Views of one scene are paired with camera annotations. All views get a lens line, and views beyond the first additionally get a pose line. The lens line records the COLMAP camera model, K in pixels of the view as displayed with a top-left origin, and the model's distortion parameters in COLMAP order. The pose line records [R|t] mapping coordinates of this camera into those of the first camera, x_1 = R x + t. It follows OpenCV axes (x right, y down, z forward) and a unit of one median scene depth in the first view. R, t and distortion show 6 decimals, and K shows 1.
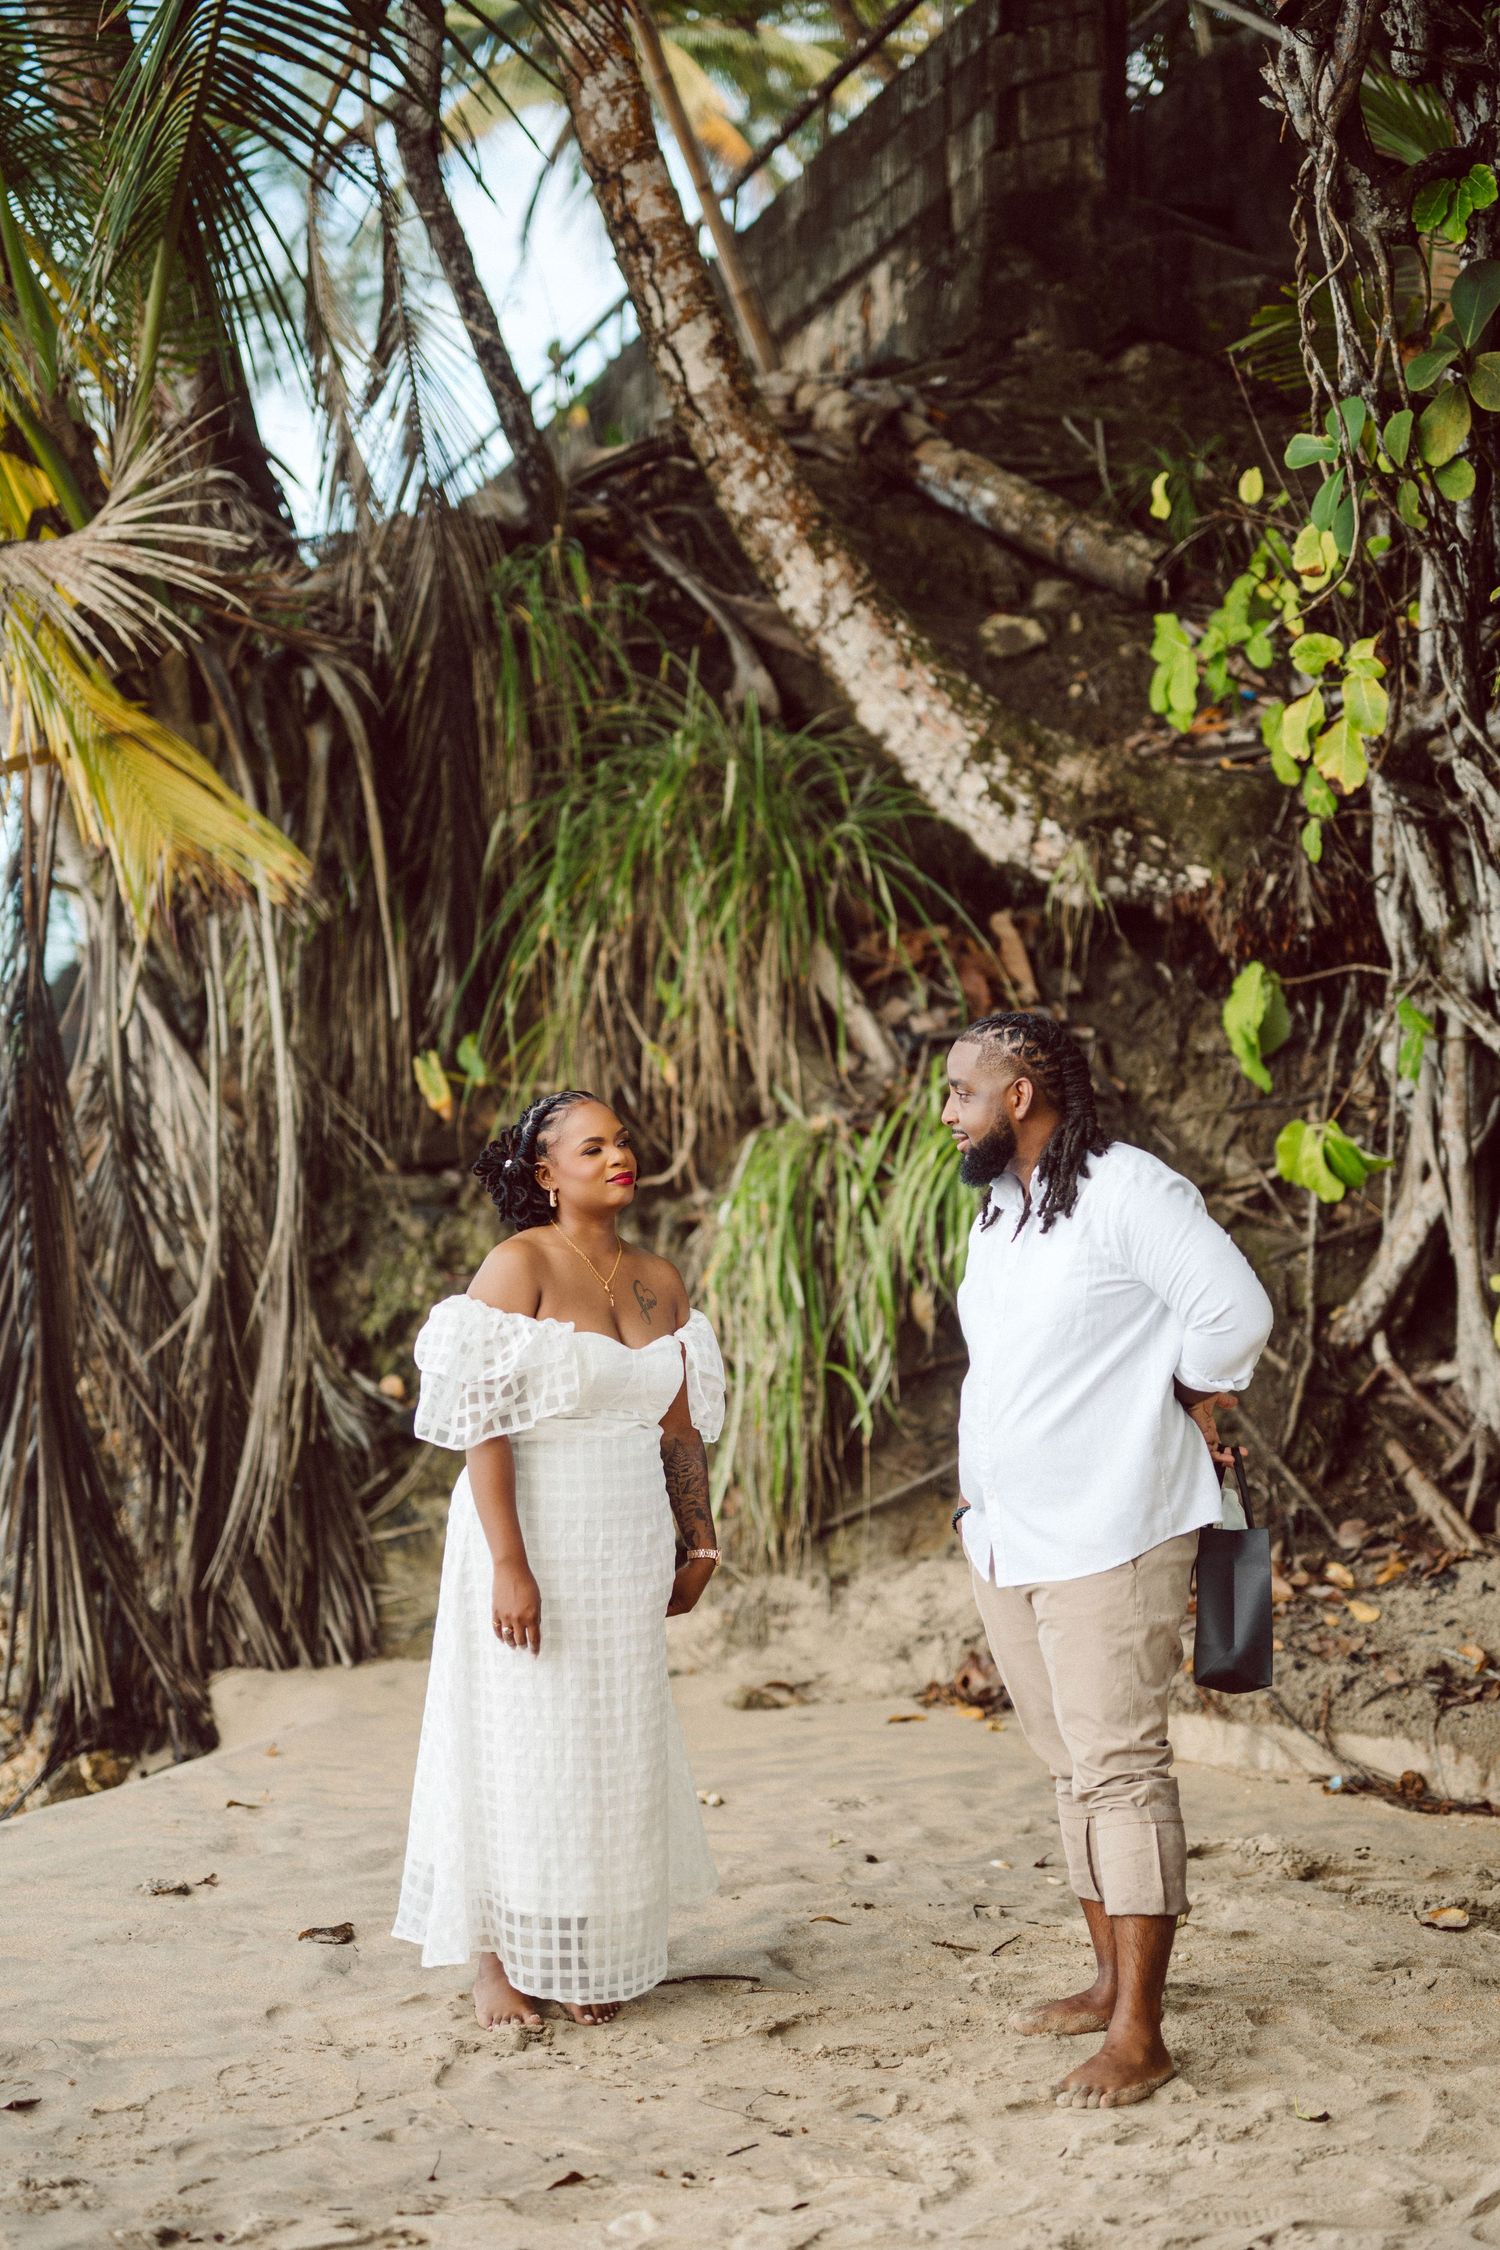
lens RADIAL K [[3227.5, 0, 752.1], [0, 3227.5, 1127.7], [0, 0, 1]] dist [0.001249, 0.000000]
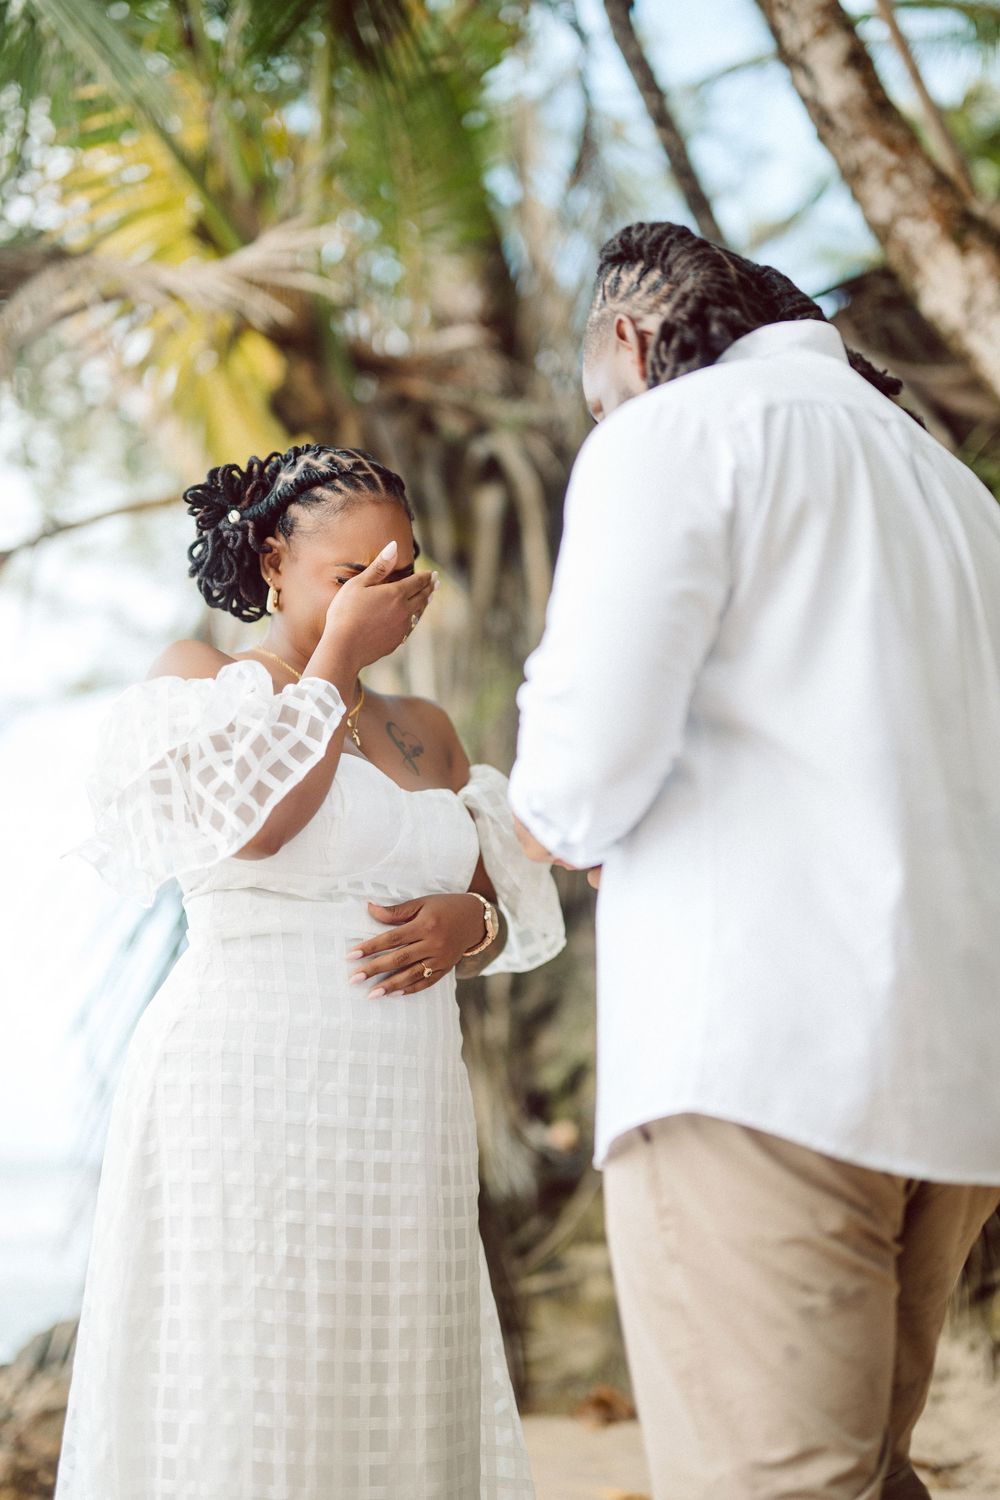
lens RADIAL K [[2151.7, 0, 490.0], [0, 2151.7, 755.1], [0, 0, 1]] dist [0.001249, 0.000000]
pose [[0.935197, -0.035904, -0.352303, 0.109739], [-0.021753, 0.987144, -0.158346, 0.074222], [0.353459, 0.155748, 0.922393, 0.387440]]
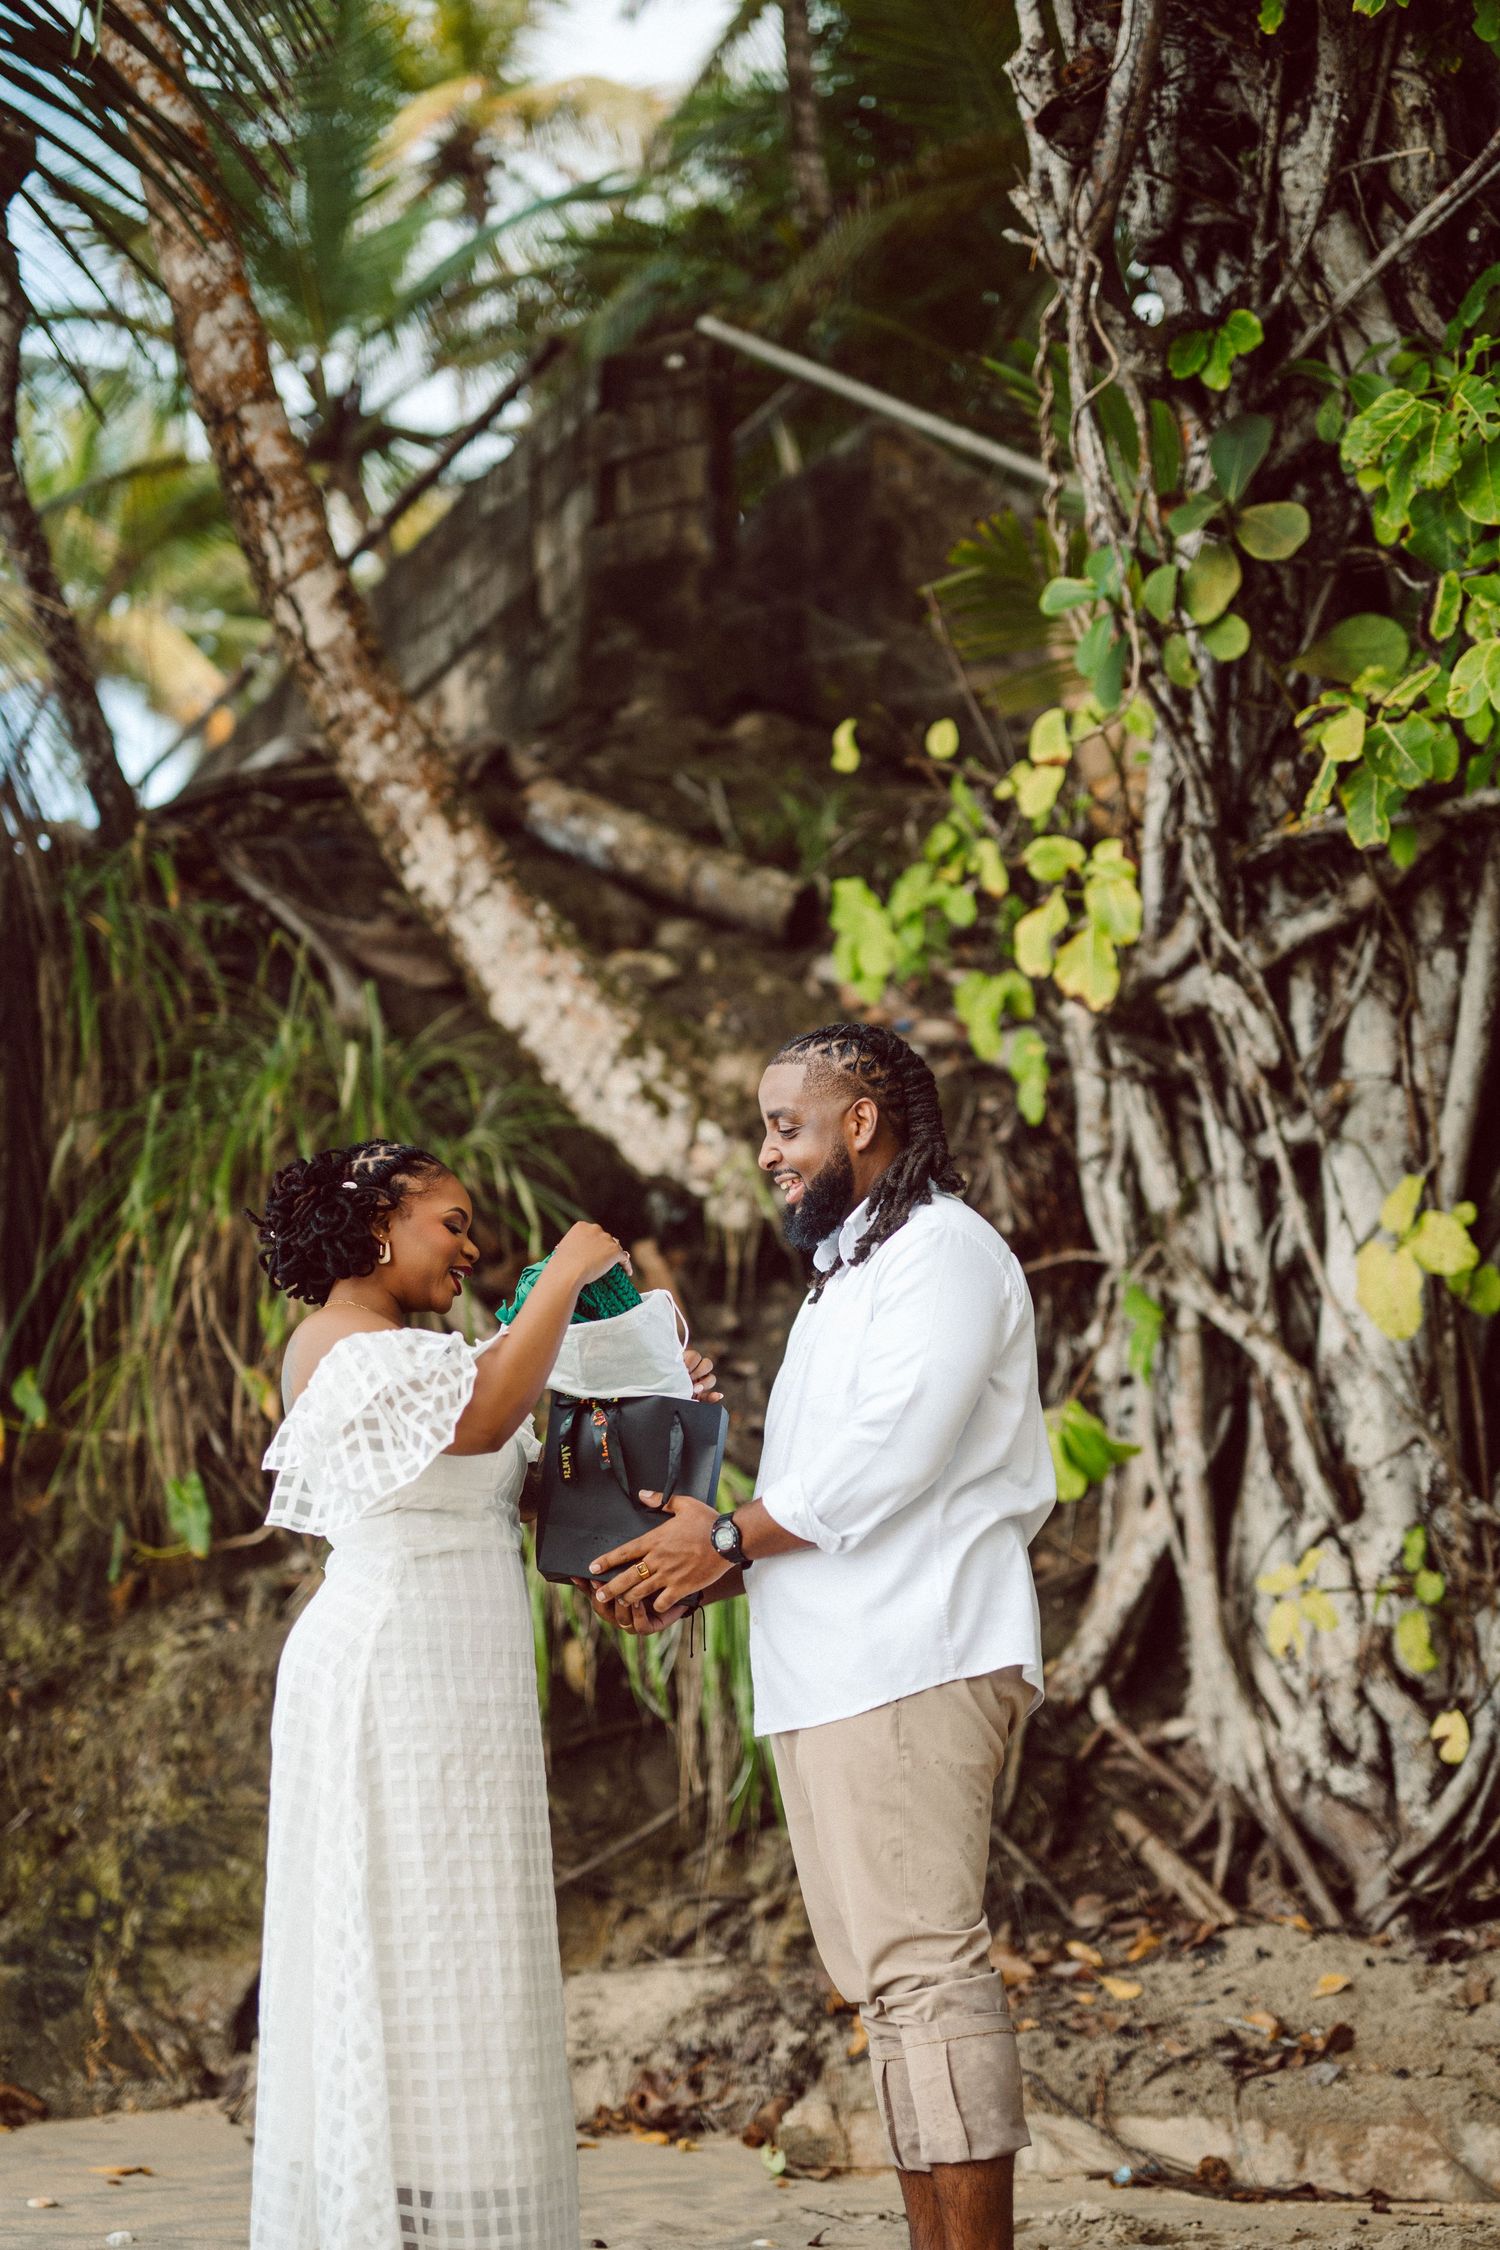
lens RADIAL K [[3227.5, 0, 764.3], [0, 3227.5, 1136.7], [0, 0, 1]] dist [0.001249, 0.000000]
pose [[0.984096, 0.024806, 0.175897, -0.049791], [0.012396, 0.978199, -0.207301, 0.093831], [-0.177204, 0.206184, 0.962334, 0.140785]]
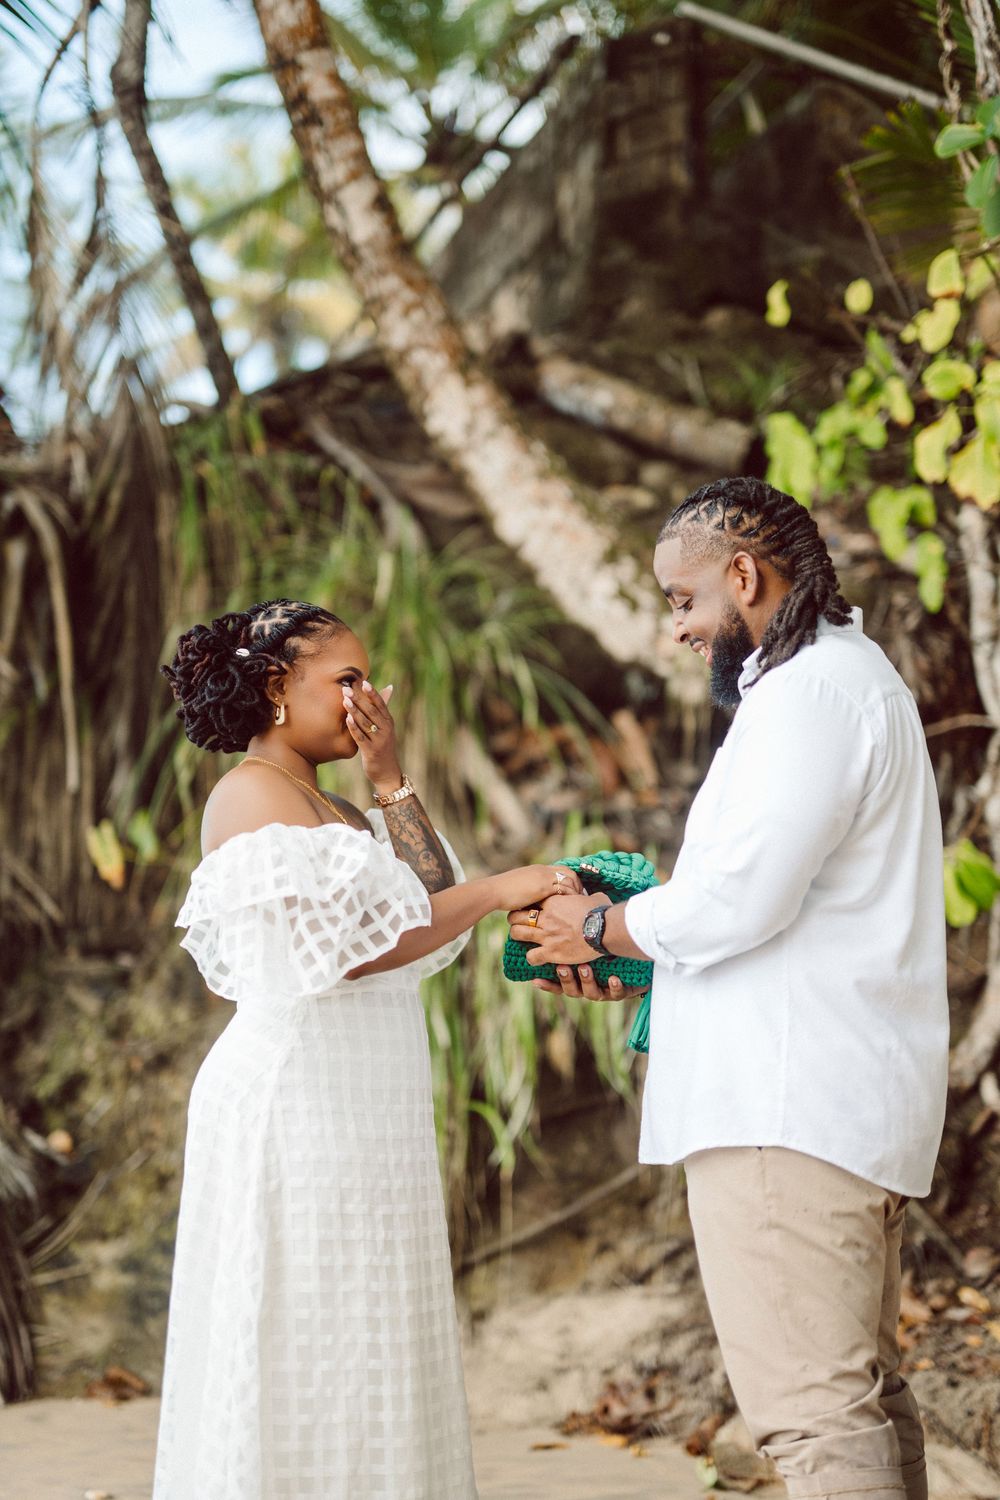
lens RADIAL K [[2151.7, 0, 494.9], [0, 2151.7, 754.3], [0, 0, 1]] dist [0.001249, 0.000000]
pose [[0.998634, 0.015064, 0.050023, -0.004854], [-0.006706, 0.986565, -0.163234, 0.073169], [-0.051810, 0.162676, 0.985318, 0.281763]]
